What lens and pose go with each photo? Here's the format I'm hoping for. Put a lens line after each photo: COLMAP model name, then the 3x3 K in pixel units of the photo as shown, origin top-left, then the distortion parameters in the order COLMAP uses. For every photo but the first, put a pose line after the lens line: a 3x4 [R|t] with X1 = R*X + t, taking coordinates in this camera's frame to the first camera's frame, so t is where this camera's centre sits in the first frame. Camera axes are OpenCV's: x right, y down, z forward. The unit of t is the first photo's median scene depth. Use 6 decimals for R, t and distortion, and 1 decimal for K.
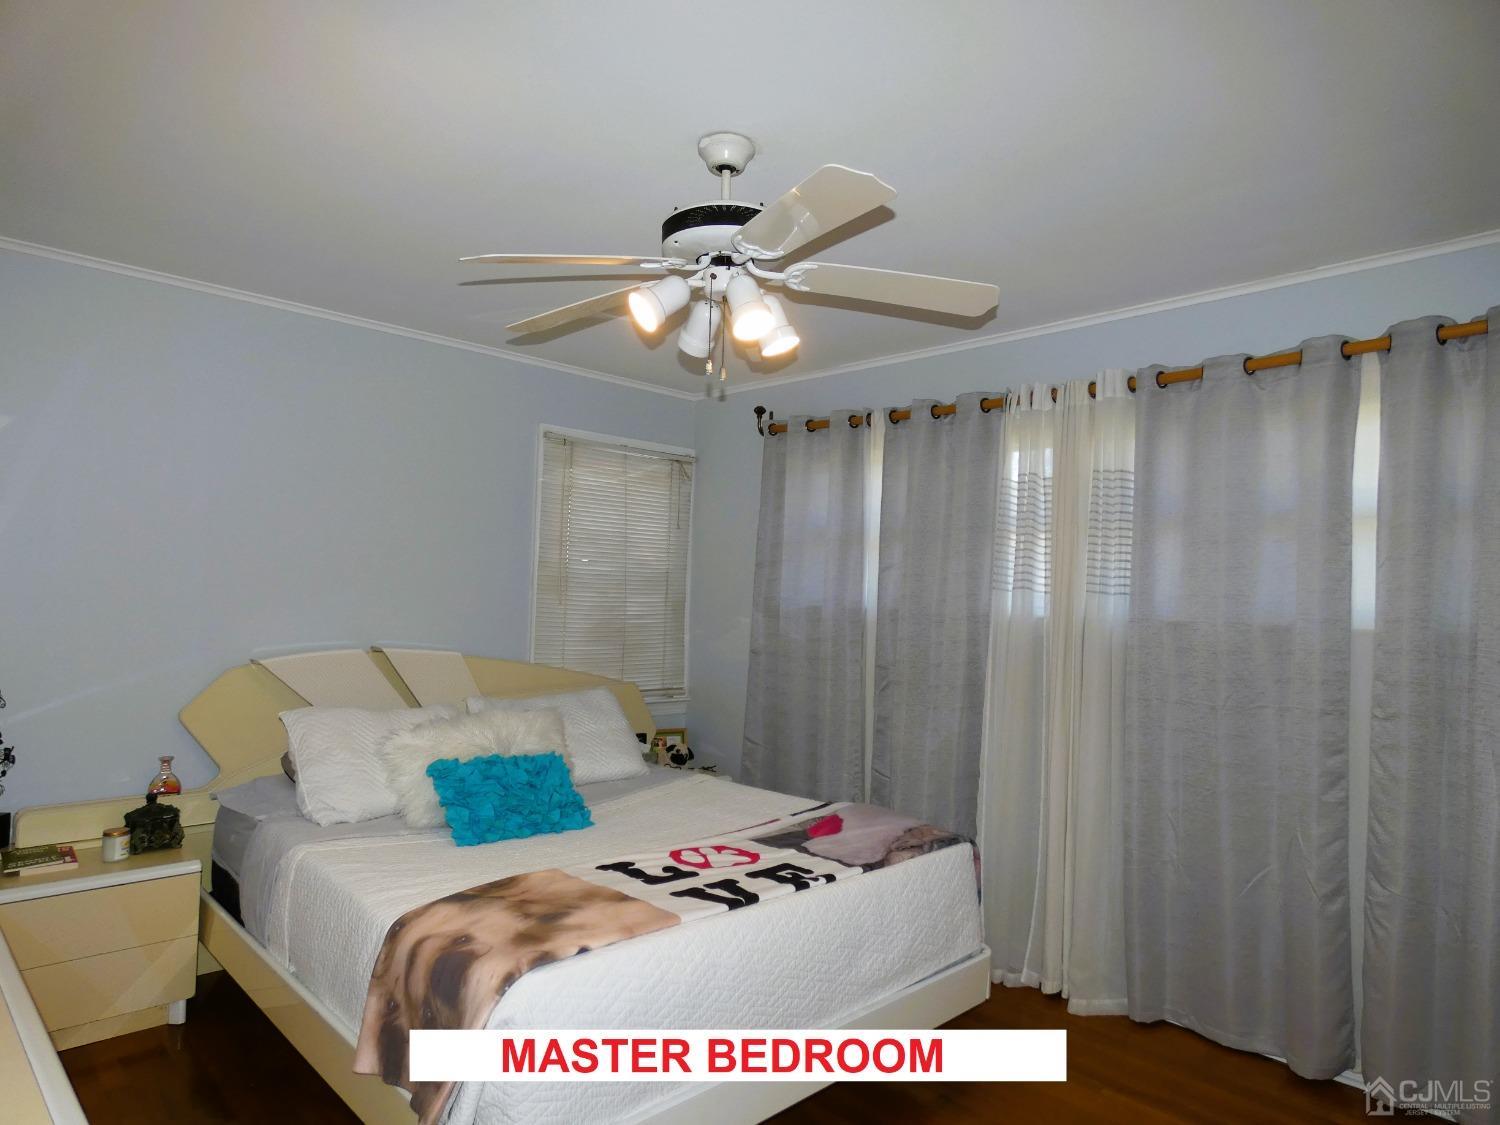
lens RADIAL K [[898.9, 0, 741.9], [0, 898.9, 564.2], [0, 0, 1]] dist [-0.002460, -0.000634]
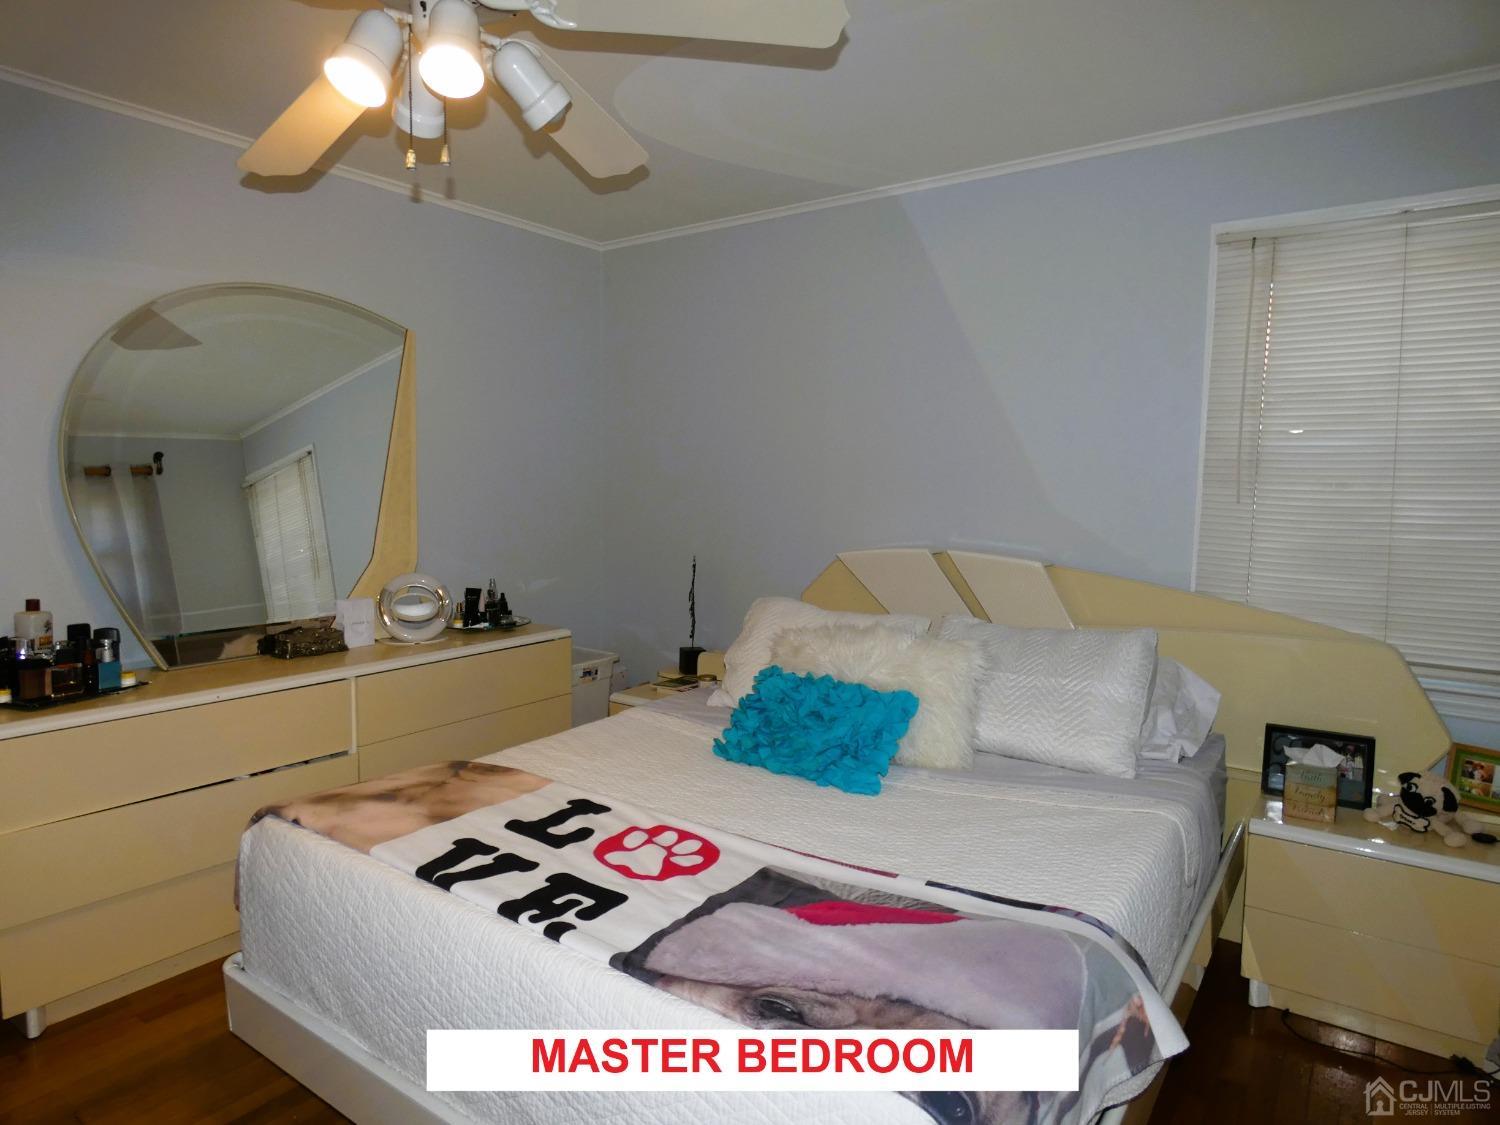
lens RADIAL K [[898.9, 0, 741.9], [0, 898.9, 564.2], [0, 0, 1]] dist [-0.002460, -0.000634]
pose [[0.198314, 0.054596, -0.978617, 0.639505], [0.023055, 0.997911, 0.060344, 0.073666], [0.979867, -0.034529, 0.196641, 0.956087]]
